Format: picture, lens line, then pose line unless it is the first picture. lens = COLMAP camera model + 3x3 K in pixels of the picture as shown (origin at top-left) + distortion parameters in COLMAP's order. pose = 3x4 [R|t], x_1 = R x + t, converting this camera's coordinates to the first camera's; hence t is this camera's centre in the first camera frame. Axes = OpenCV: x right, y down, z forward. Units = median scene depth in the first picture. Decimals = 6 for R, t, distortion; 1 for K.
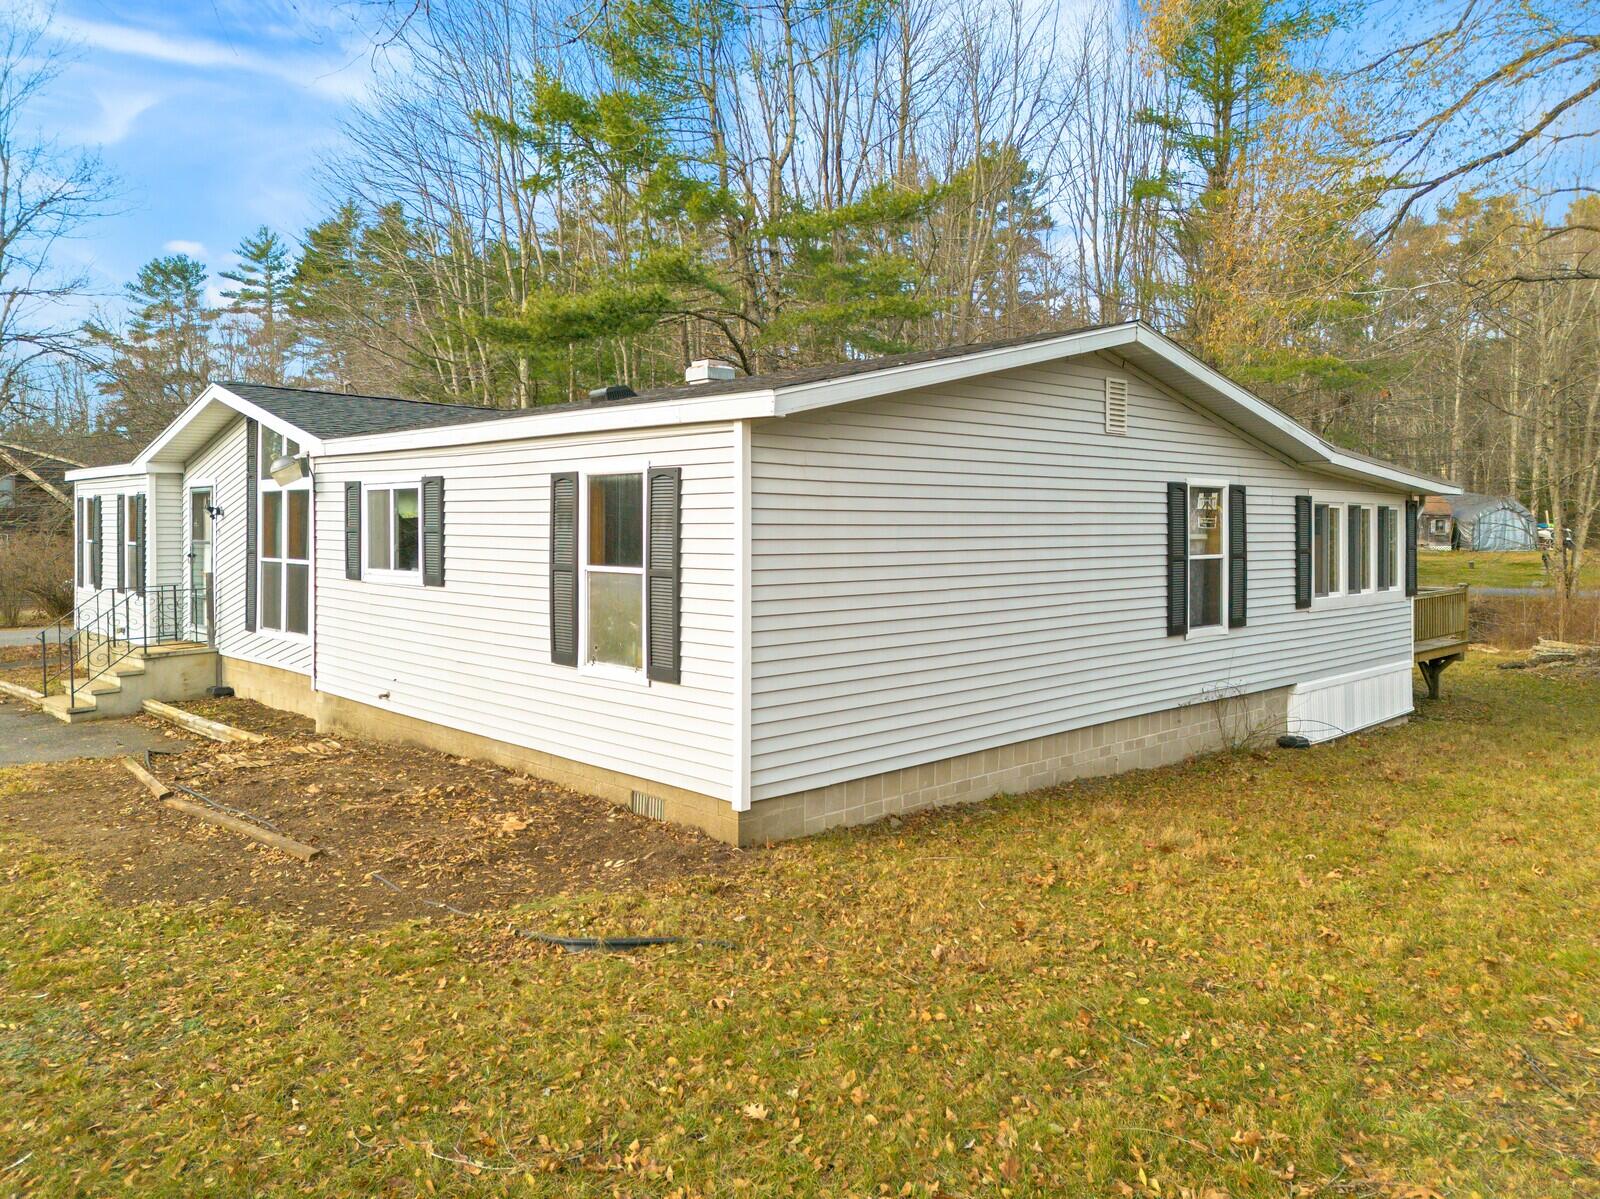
lens RADIAL K [[1224.9, 0, 772.9], [0, 1224.9, 557.8], [0, 0, 1]] dist [0.086534, -0.075562]
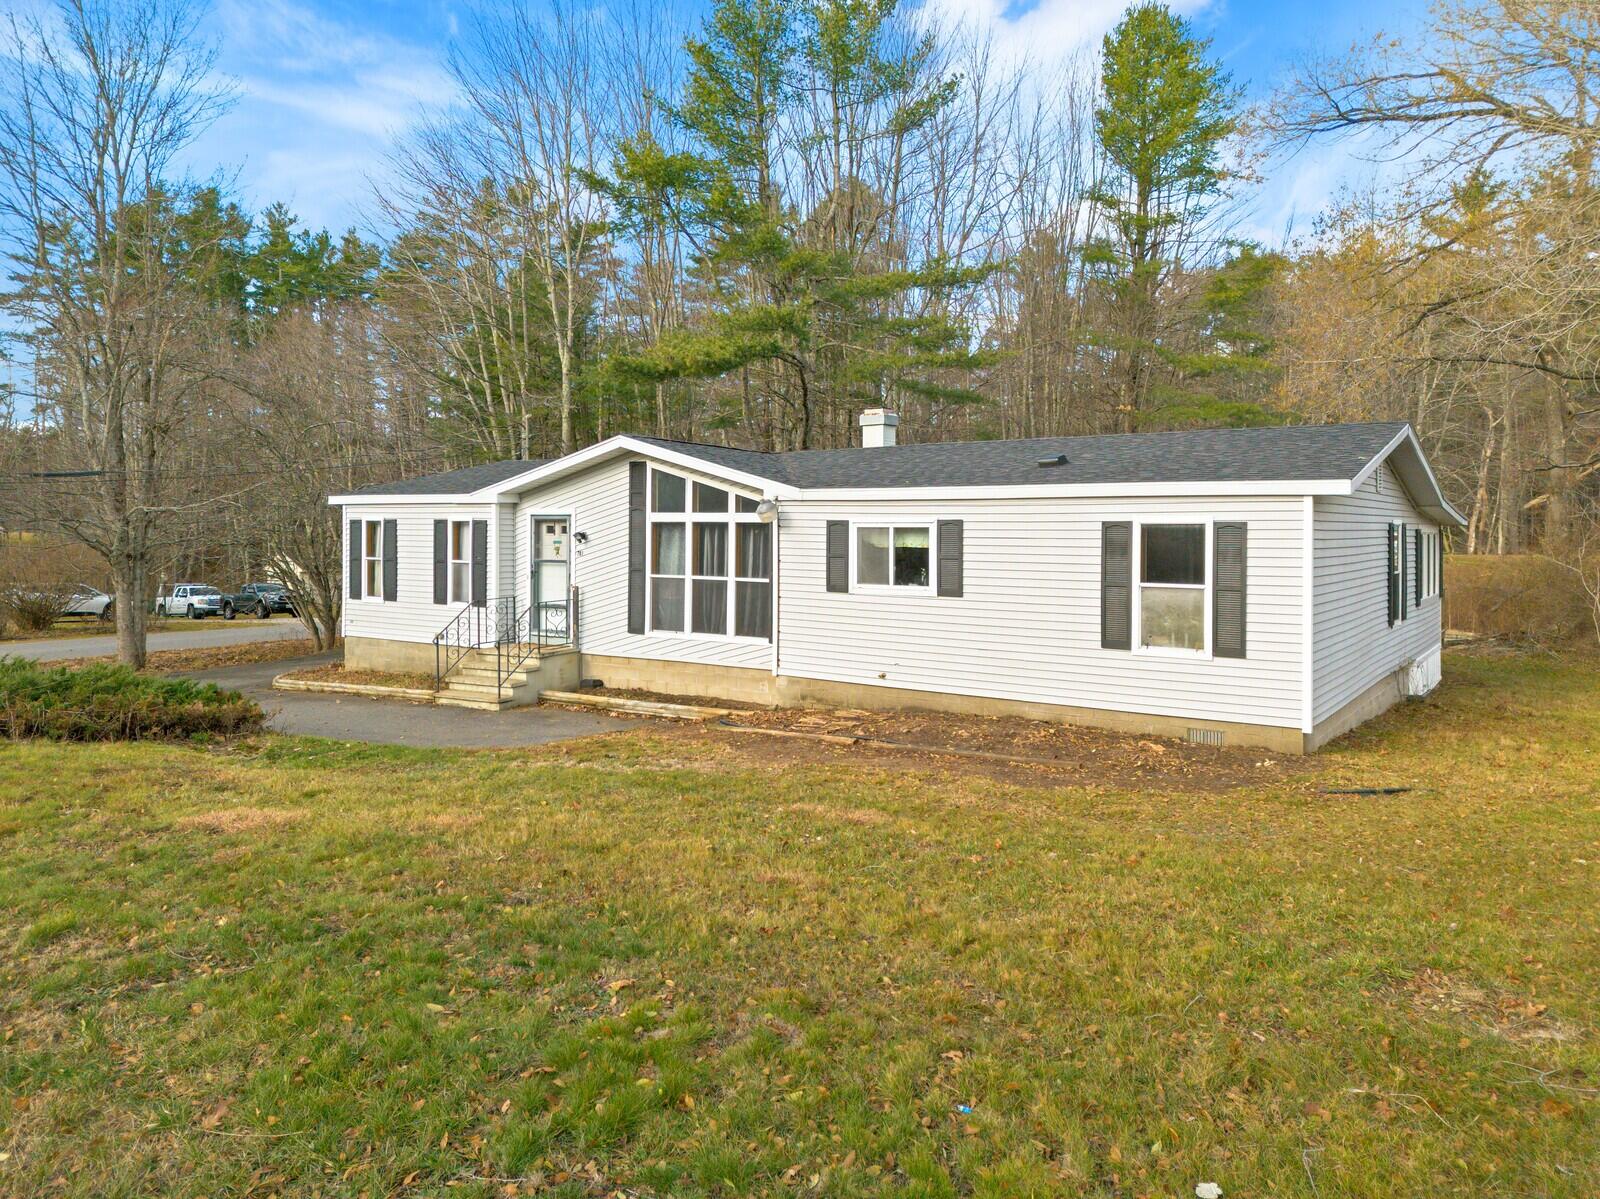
lens RADIAL K [[1224.9, 0, 792.8], [0, 1224.9, 584.8], [0, 0, 1]] dist [0.086534, -0.075562]
pose [[0.974803, -0.011026, 0.222793, -0.652896], [0.005953, 0.999708, 0.023426, -0.021355], [-0.222986, -0.021510, 0.974584, -0.284297]]
